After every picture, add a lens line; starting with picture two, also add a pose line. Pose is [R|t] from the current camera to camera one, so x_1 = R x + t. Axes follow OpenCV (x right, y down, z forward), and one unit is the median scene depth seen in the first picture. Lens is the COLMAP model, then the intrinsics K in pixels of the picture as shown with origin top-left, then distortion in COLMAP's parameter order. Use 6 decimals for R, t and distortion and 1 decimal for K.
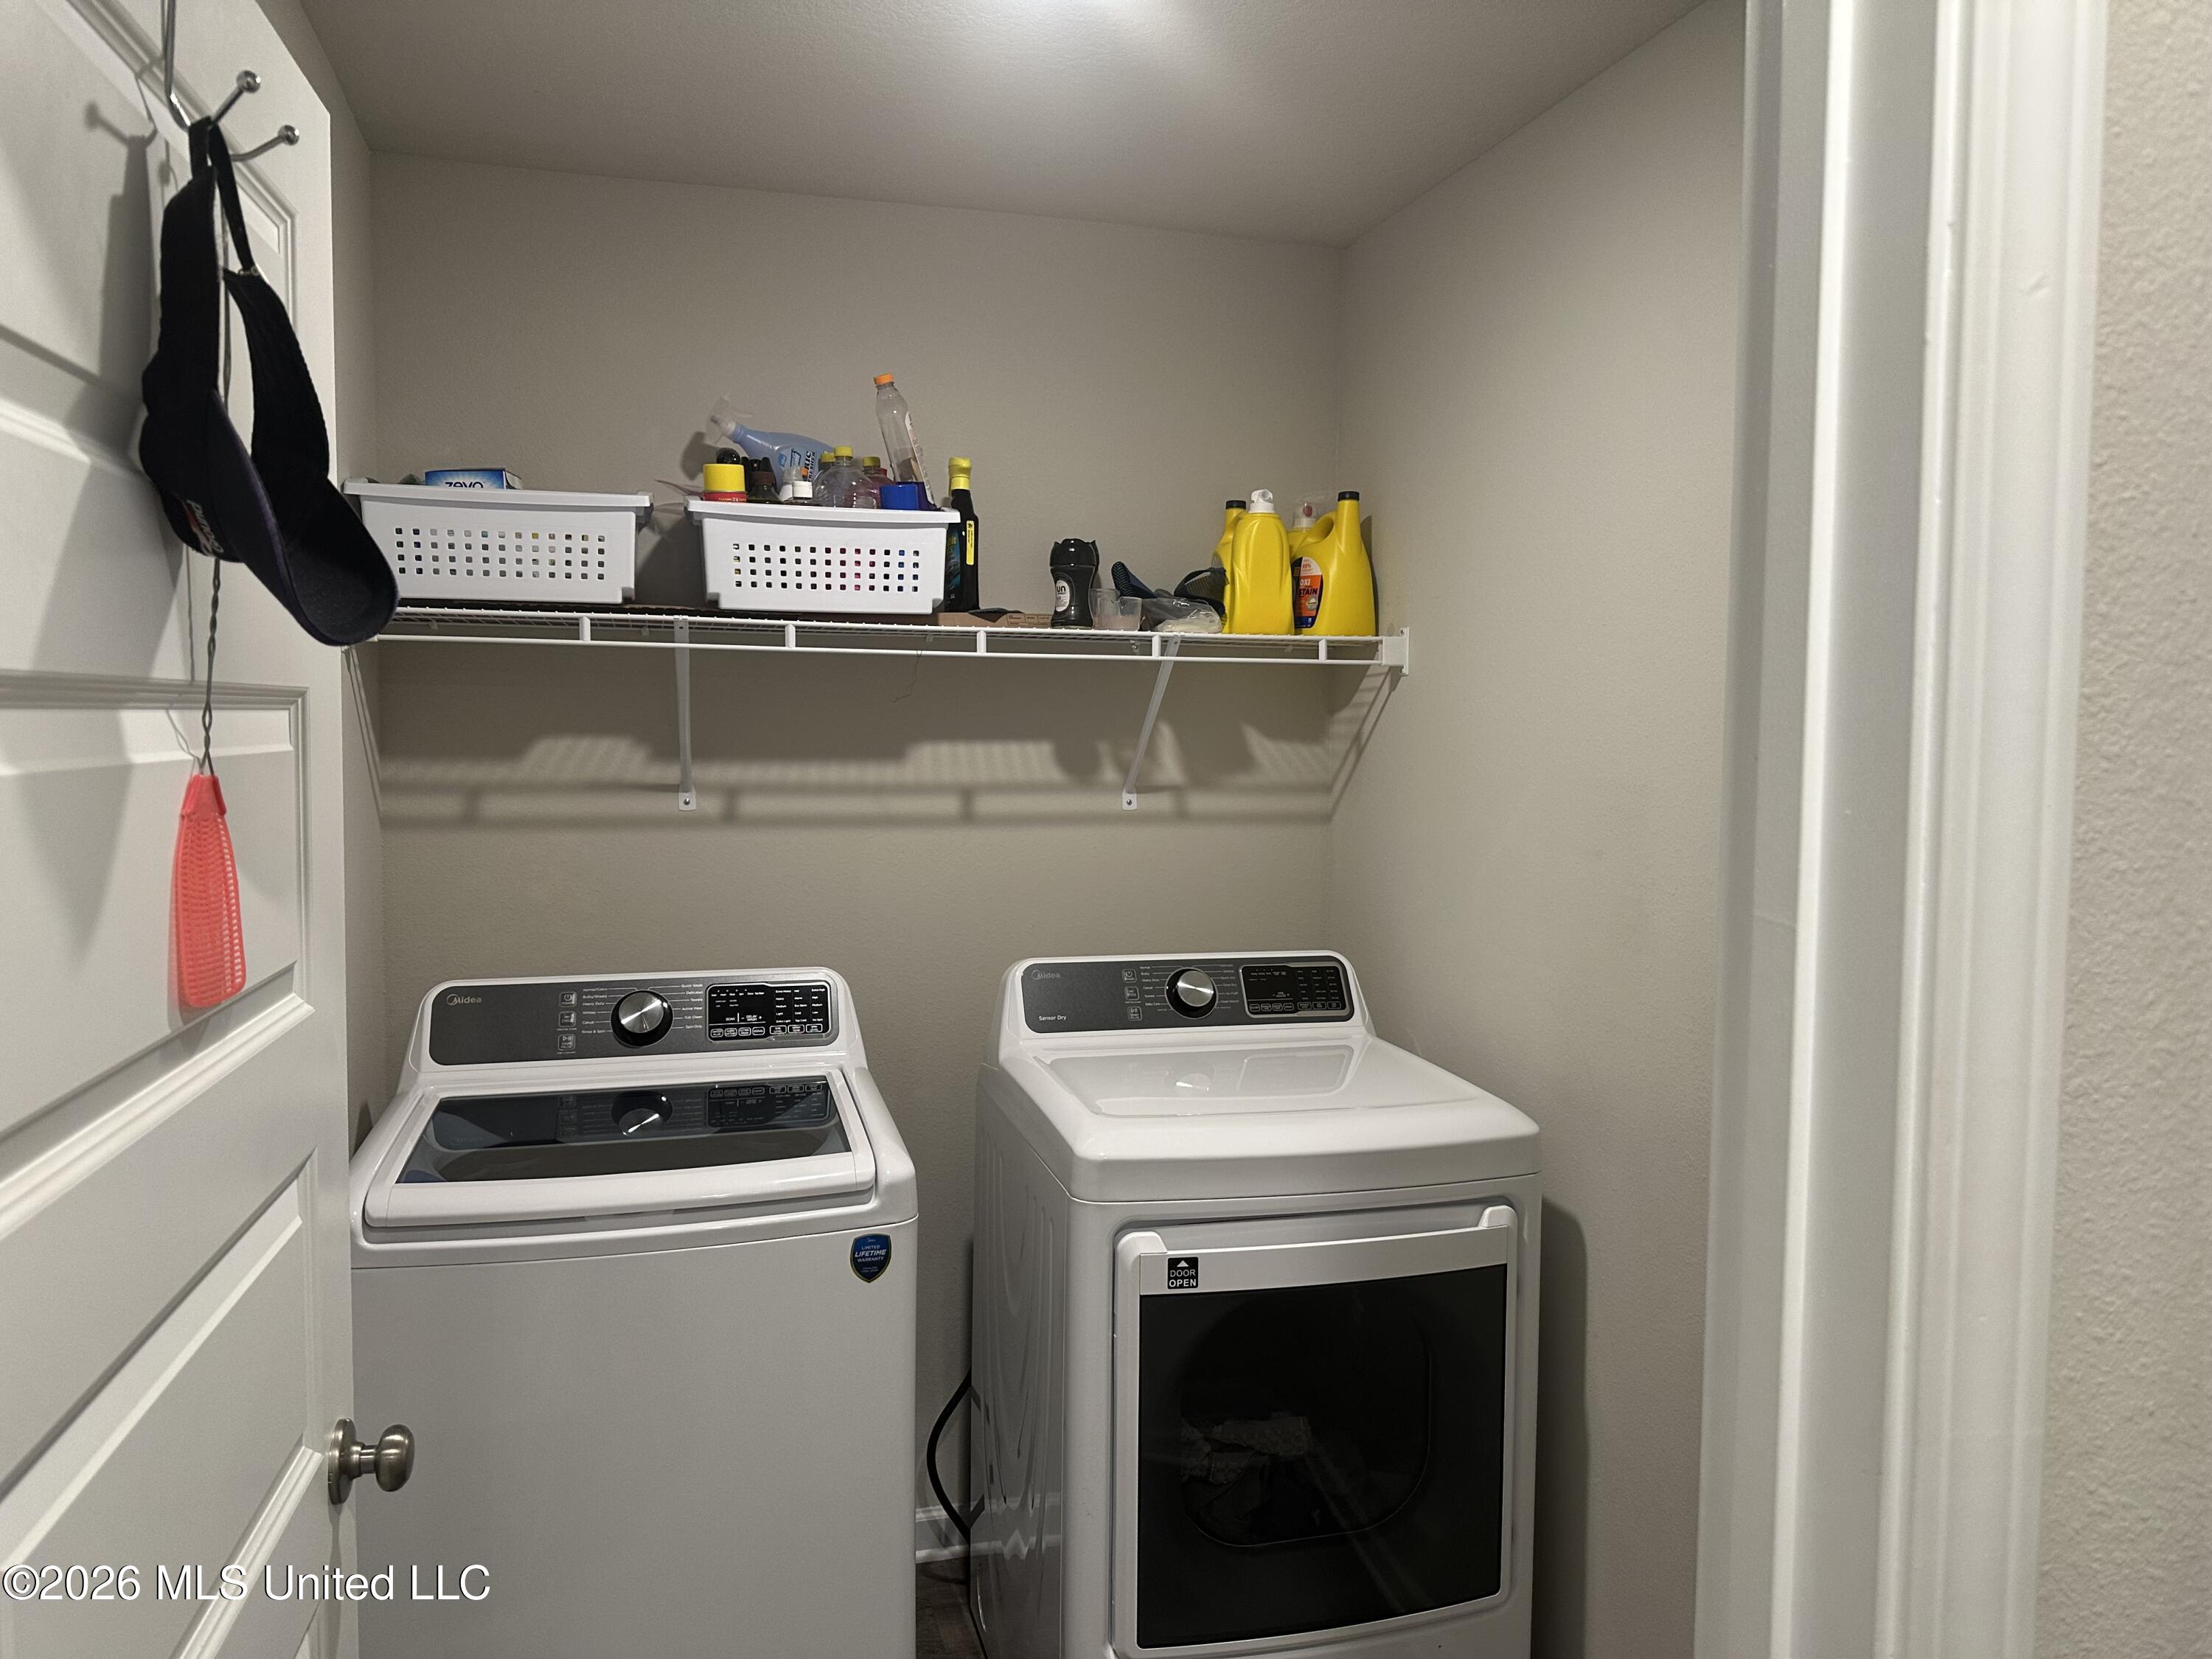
lens RADIAL K [[1547.6, 0, 1112.0], [0, 1547.6, 831.5], [0, 0, 1]] dist [0.070501, -0.086210]
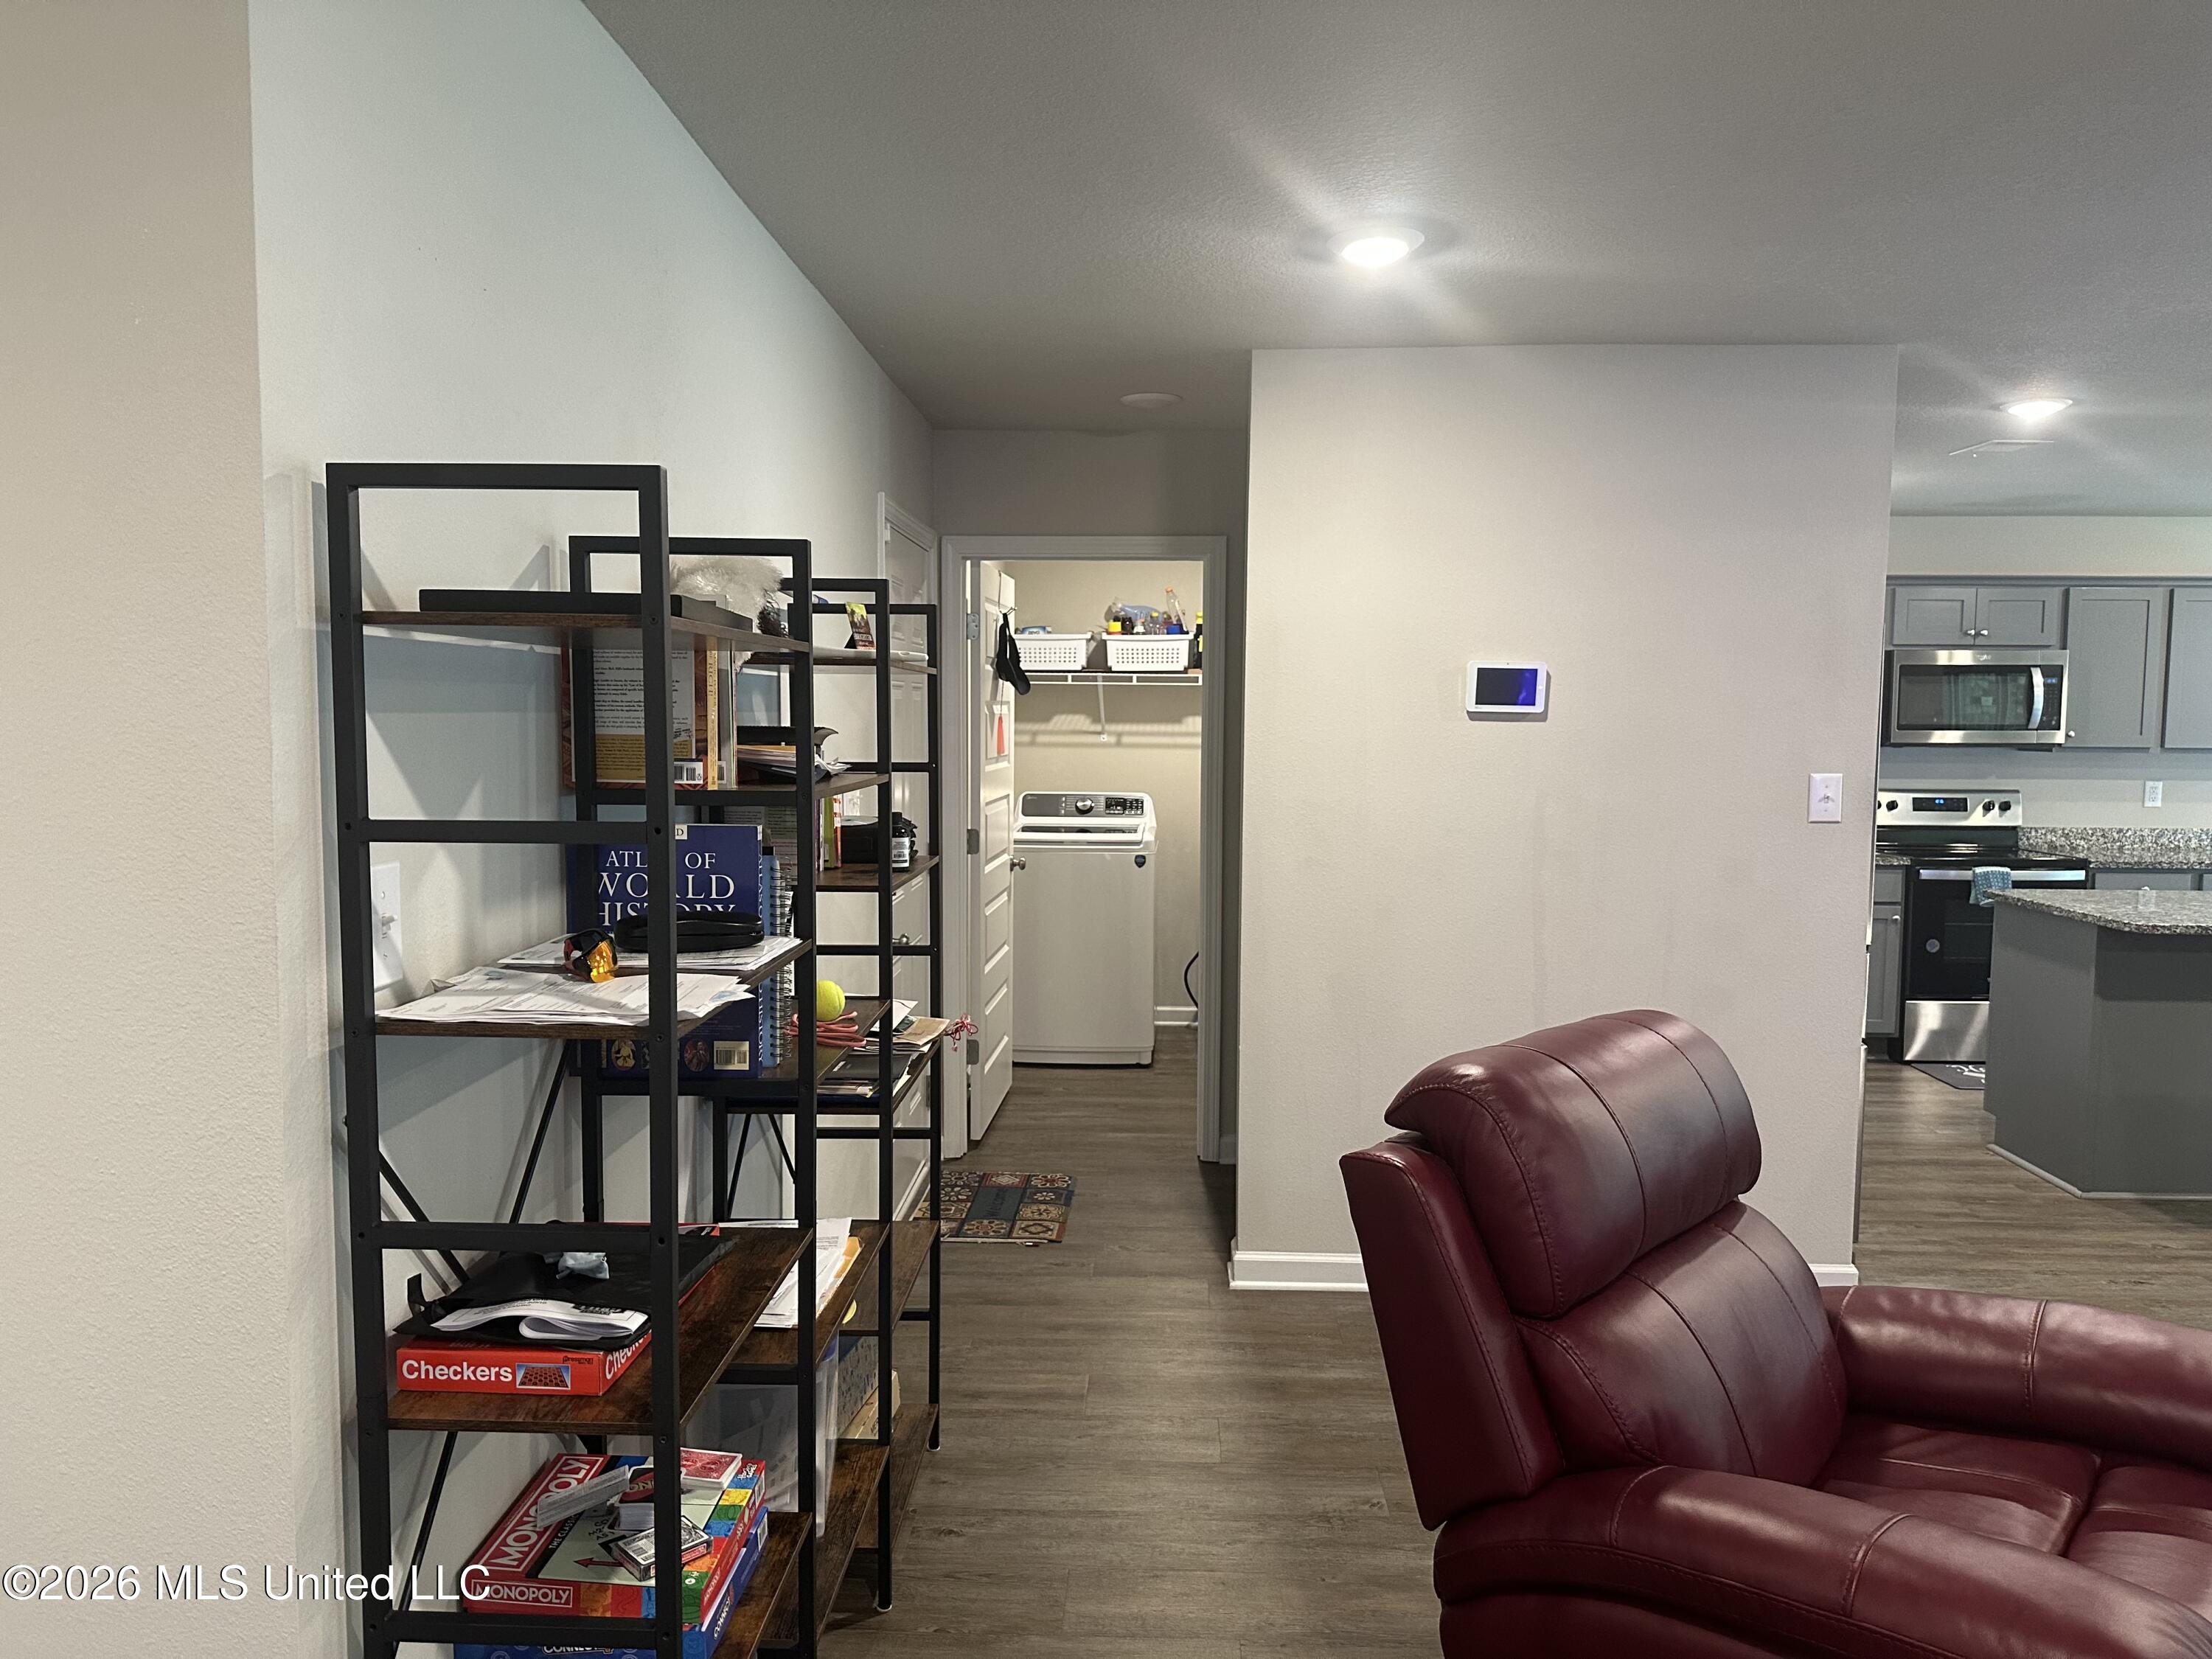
lens RADIAL K [[1605.4, 0, 1123.3], [0, 1605.4, 833.1], [0, 0, 1]] dist [0.023512, -0.021444]
pose [[0.949357, 0.014902, -0.313846, 0.724854], [-0.016629, 0.999858, -0.002826, 0.172797], [0.313759, 0.007902, 0.949470, -1.875904]]
